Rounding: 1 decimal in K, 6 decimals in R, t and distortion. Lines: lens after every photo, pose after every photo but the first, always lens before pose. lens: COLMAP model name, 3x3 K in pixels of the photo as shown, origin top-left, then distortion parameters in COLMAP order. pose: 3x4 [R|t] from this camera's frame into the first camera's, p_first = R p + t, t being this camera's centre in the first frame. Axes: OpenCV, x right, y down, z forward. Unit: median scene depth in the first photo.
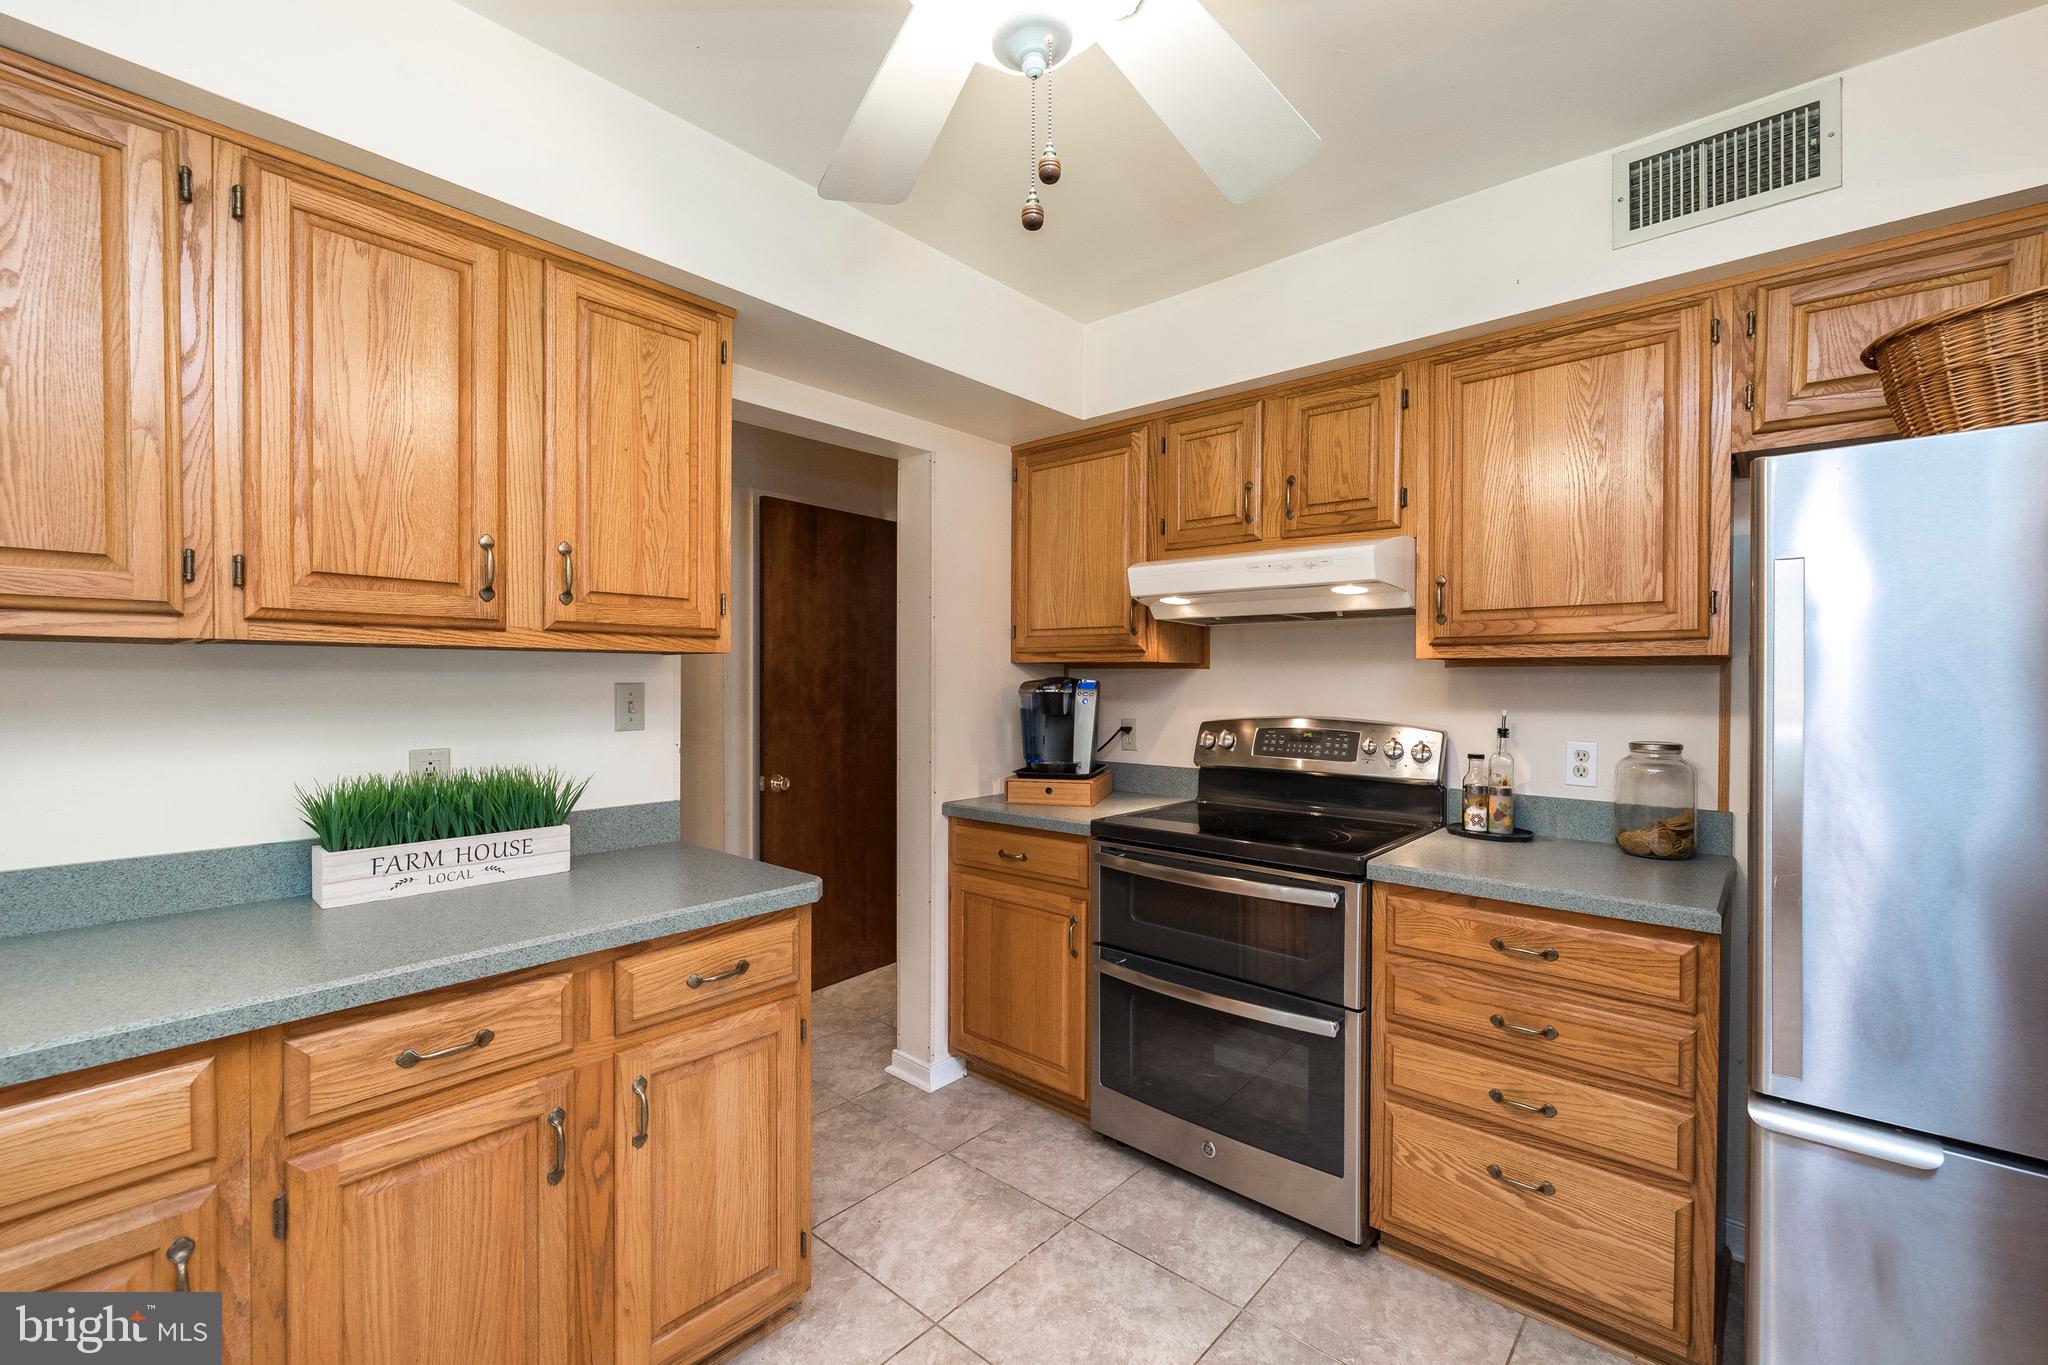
lens RADIAL K [[857.4, 0, 1028.1], [0, 857.4, 687.5], [0, 0, 1]] dist [-0.001961, -0.000381]
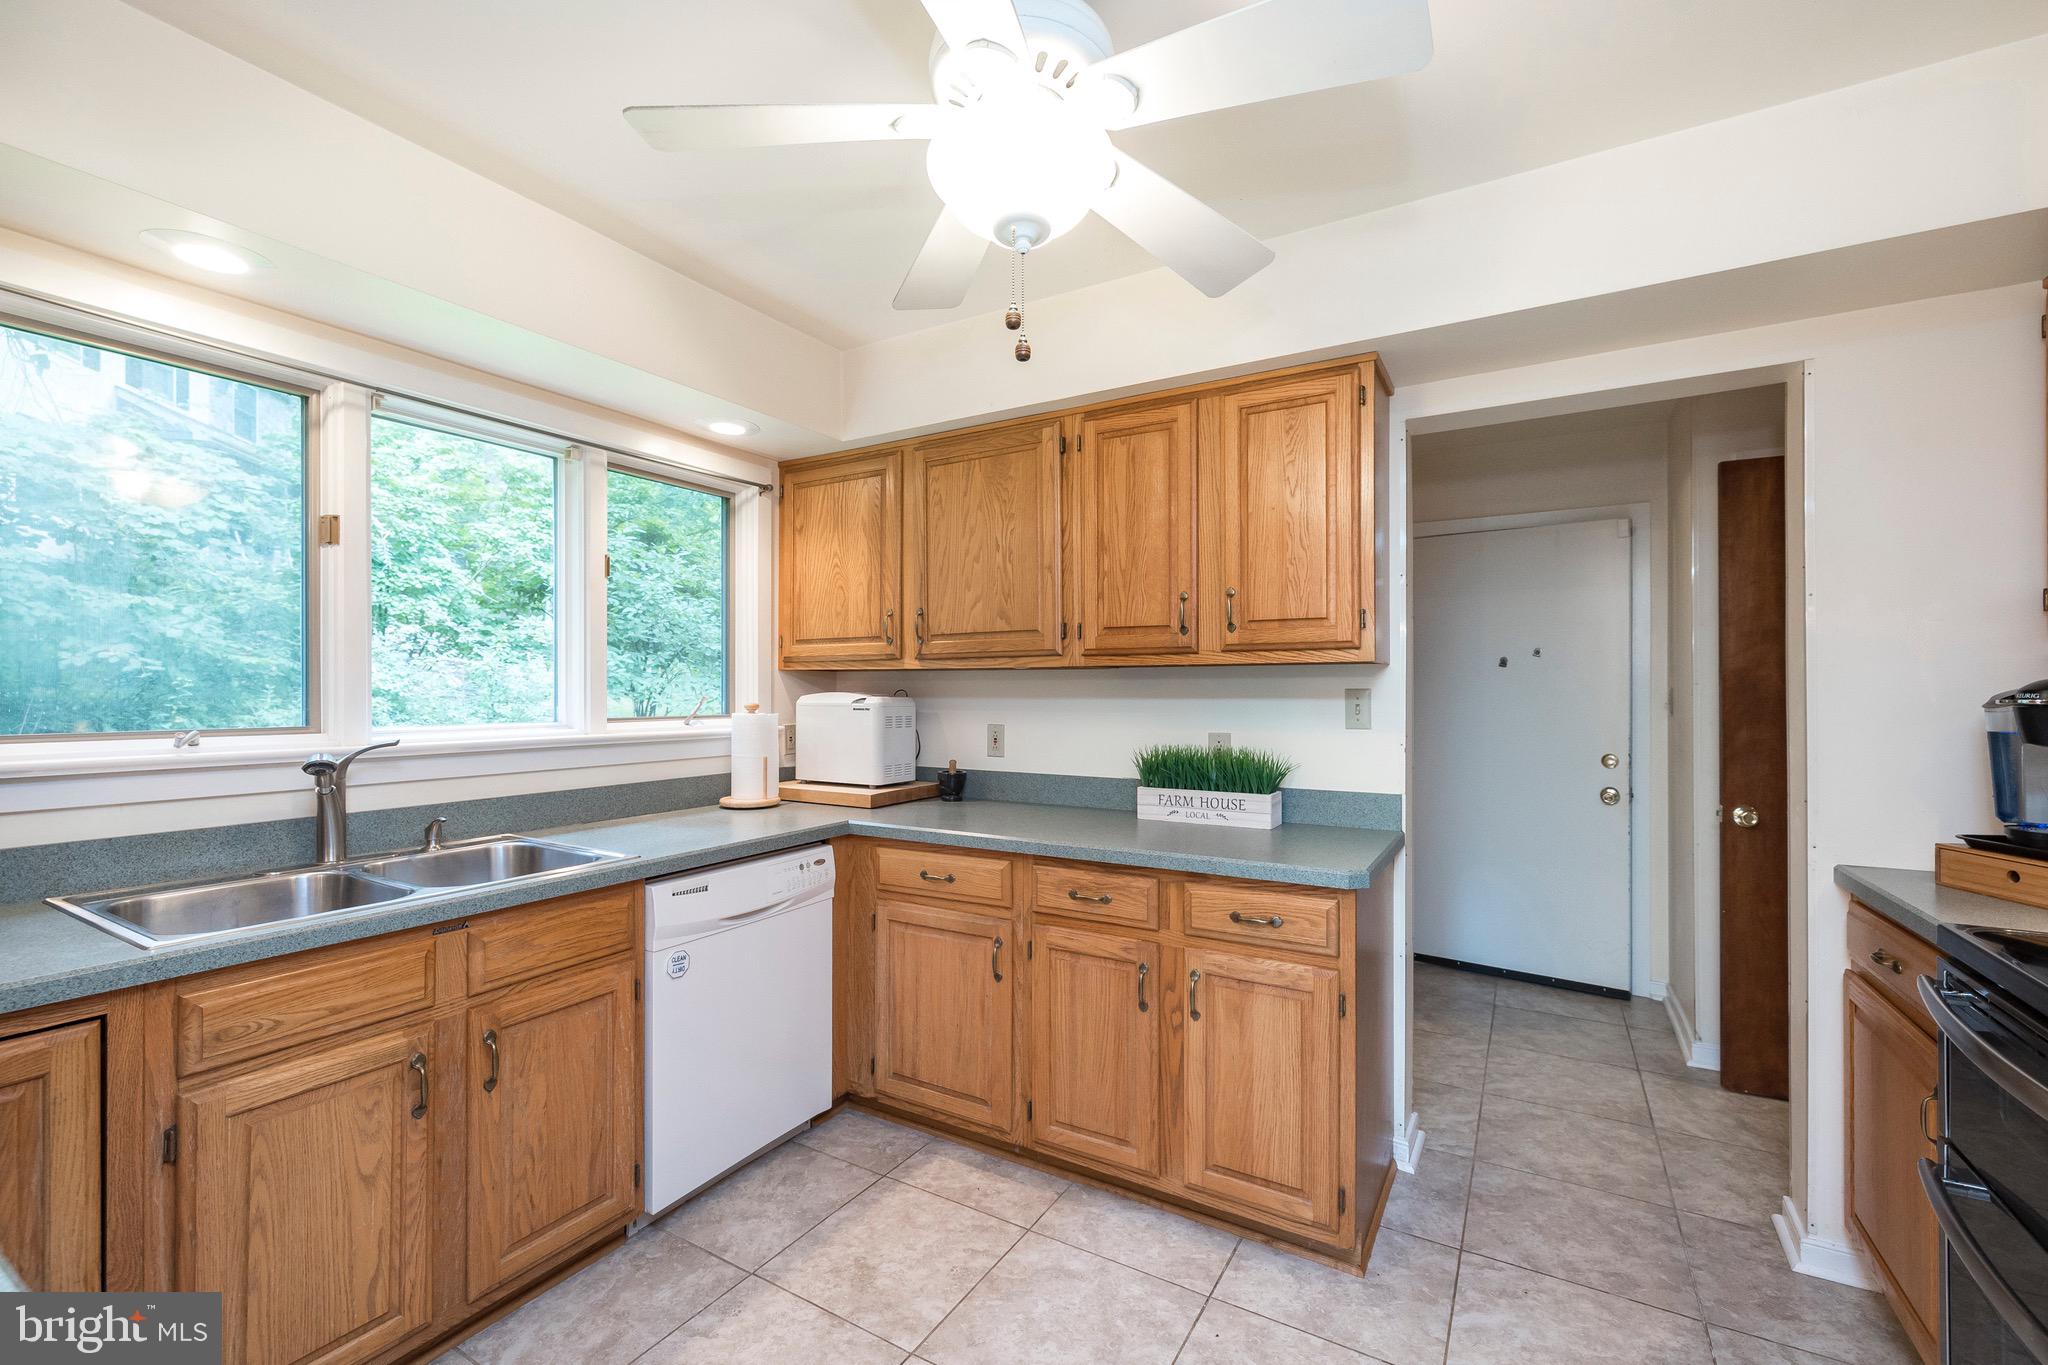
lens RADIAL K [[857.4, 0, 1025.4], [0, 857.4, 686.9], [0, 0, 1]] dist [-0.001961, -0.000381]
pose [[0.184333, -0.005037, -0.982851, 0.803499], [-0.006833, 0.999956, -0.006406, 0.003529], [0.982840, 0.007896, 0.184291, 0.428745]]
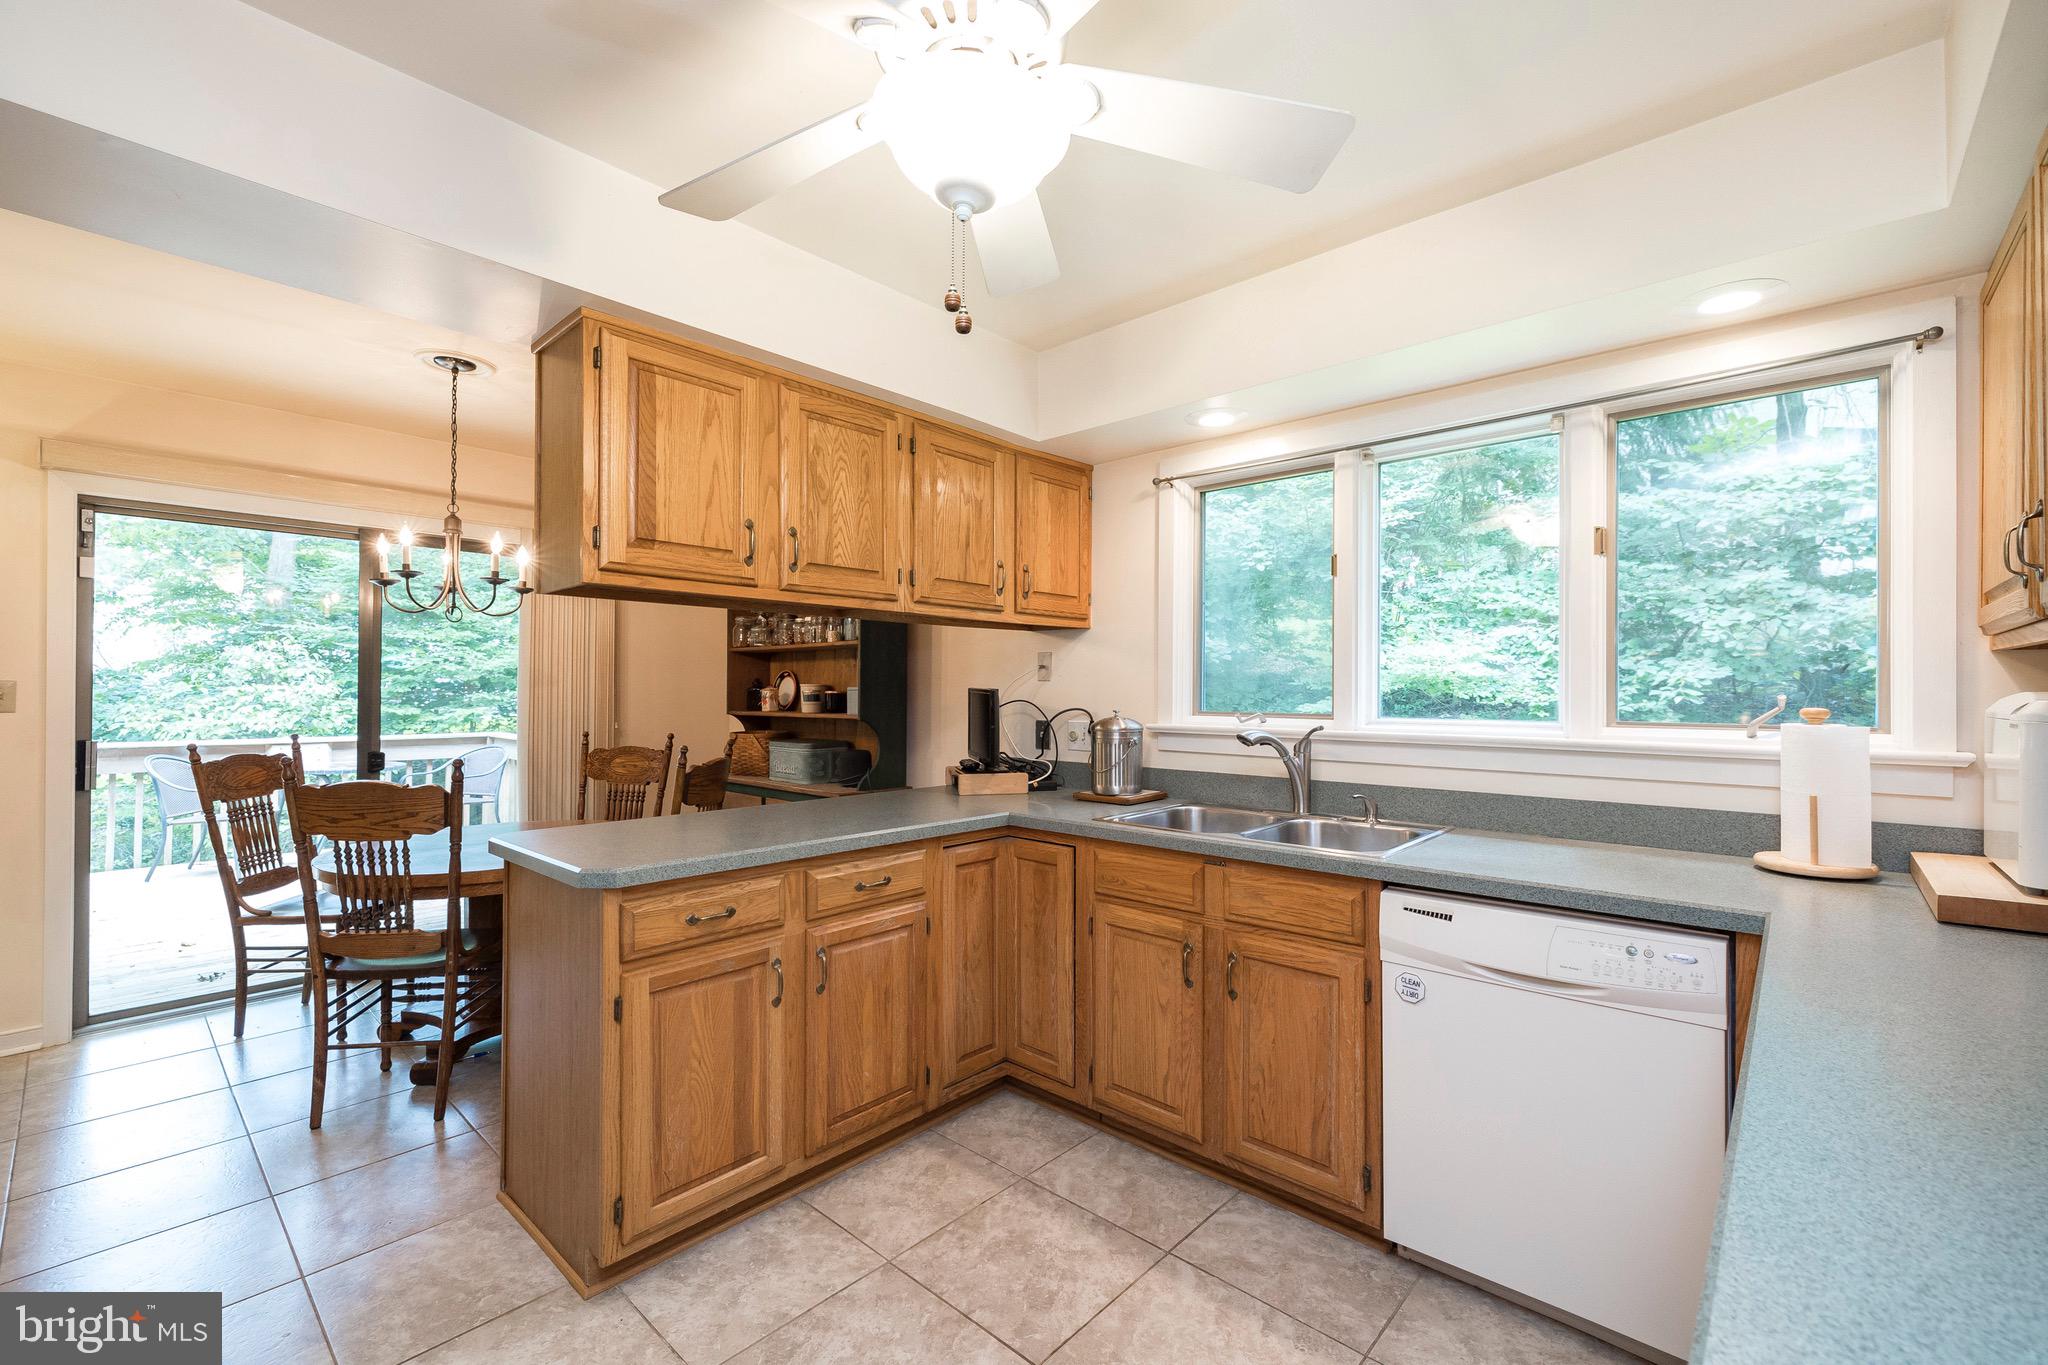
lens RADIAL K [[857.4, 0, 1022.2], [0, 857.4, 677.8], [0, 0, 1]] dist [-0.001961, -0.000381]
pose [[-0.999867, -0.004762, 0.015622, -0.062516], [-0.004844, 0.999975, -0.005219, 0.000786], [-0.015597, -0.005294, -0.999864, 1.355642]]
